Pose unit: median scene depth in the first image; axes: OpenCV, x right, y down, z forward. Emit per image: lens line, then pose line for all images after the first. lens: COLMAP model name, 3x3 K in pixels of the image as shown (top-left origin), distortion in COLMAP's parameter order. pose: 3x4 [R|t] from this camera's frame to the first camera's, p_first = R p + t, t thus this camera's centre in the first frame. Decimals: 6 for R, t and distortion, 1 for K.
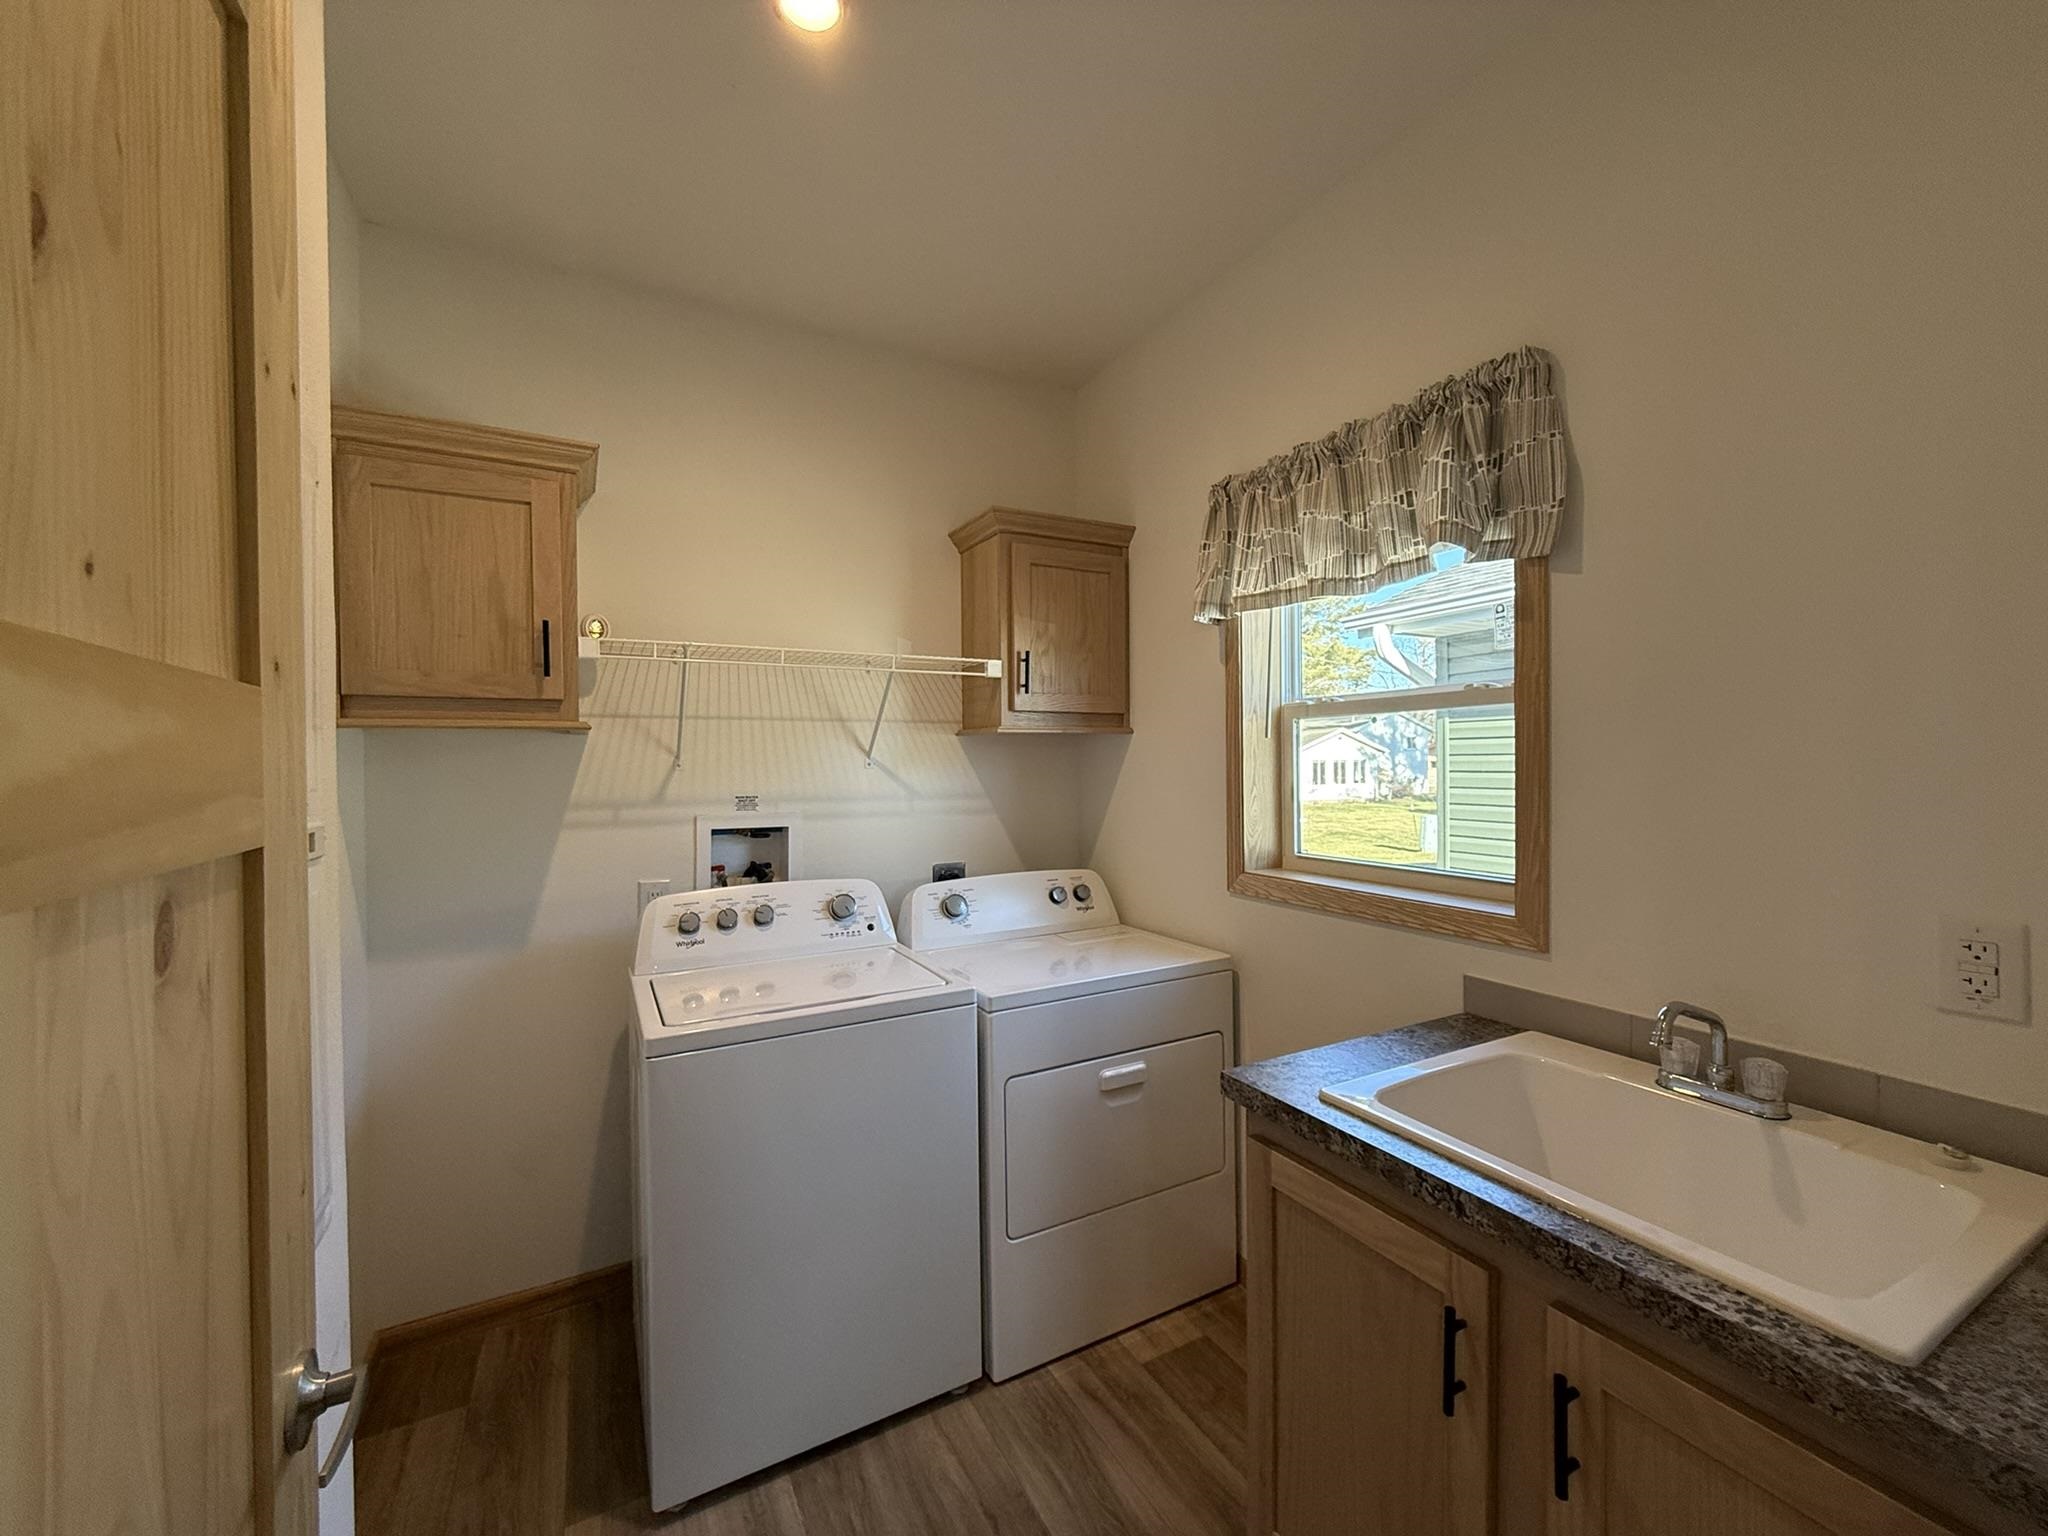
lens RADIAL K [[815.9, 0, 1026.7], [0, 815.9, 765.9], [0, 0, 1]] dist [0.000267, -0.000301]
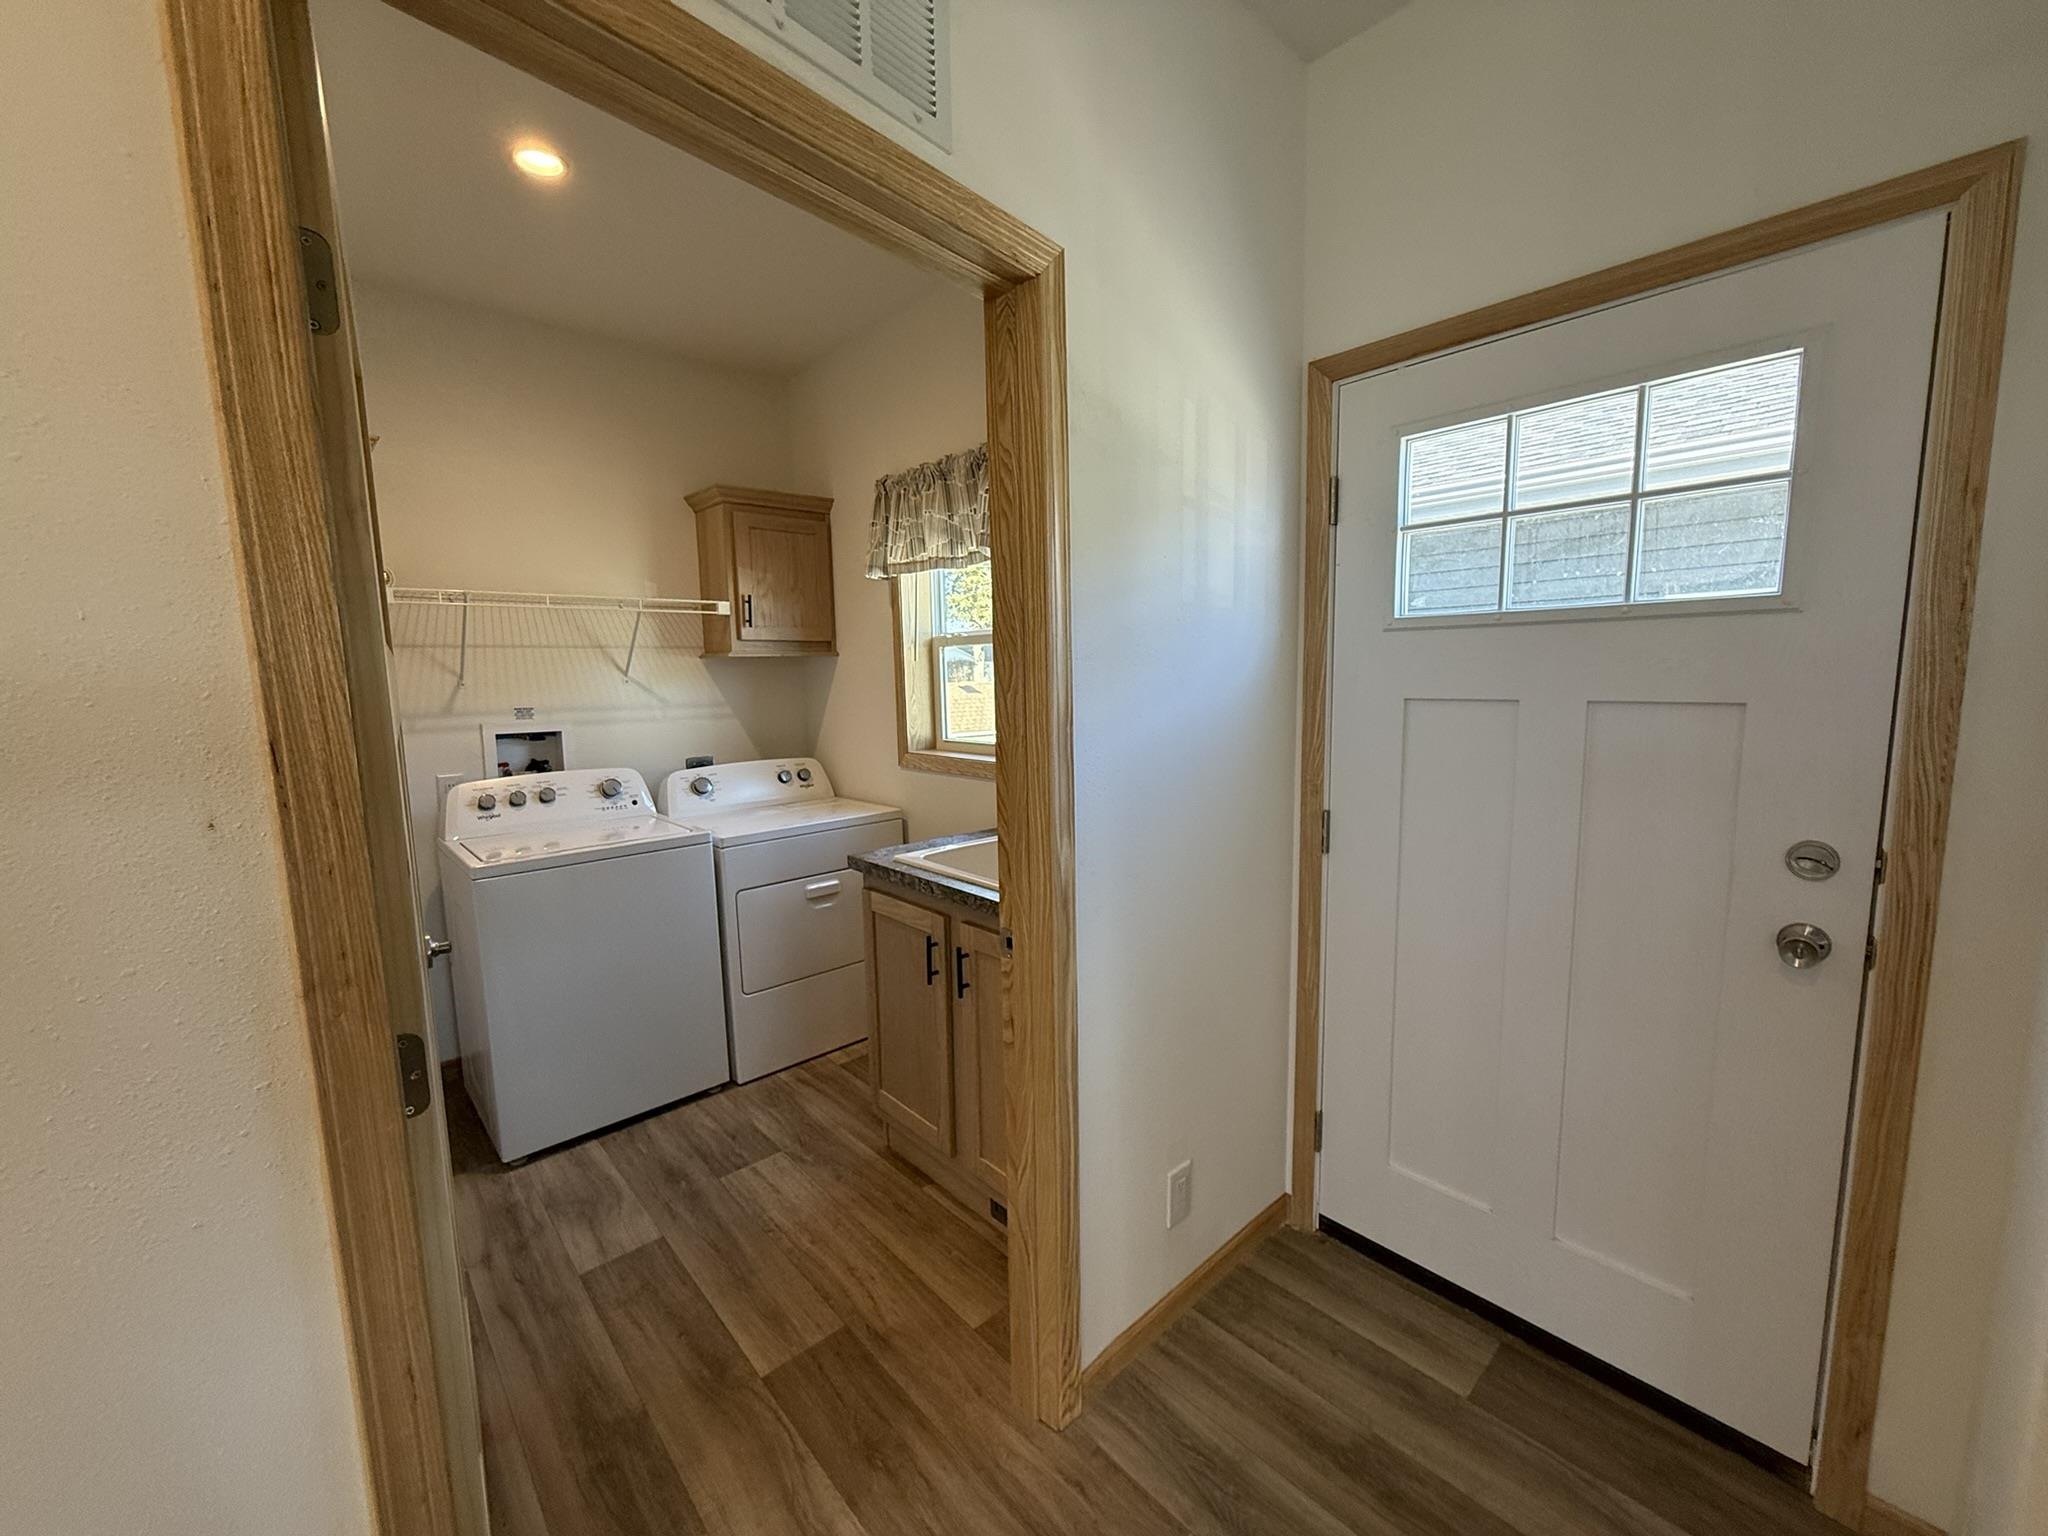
lens RADIAL K [[815.9, 0, 1031.0], [0, 815.9, 771.9], [0, 0, 1]] dist [0.000267, -0.000301]
pose [[0.968871, -0.039135, 0.244455, 0.122043], [0.010565, 0.993063, 0.117107, -0.004990], [-0.247342, -0.110879, 0.962563, -0.482410]]
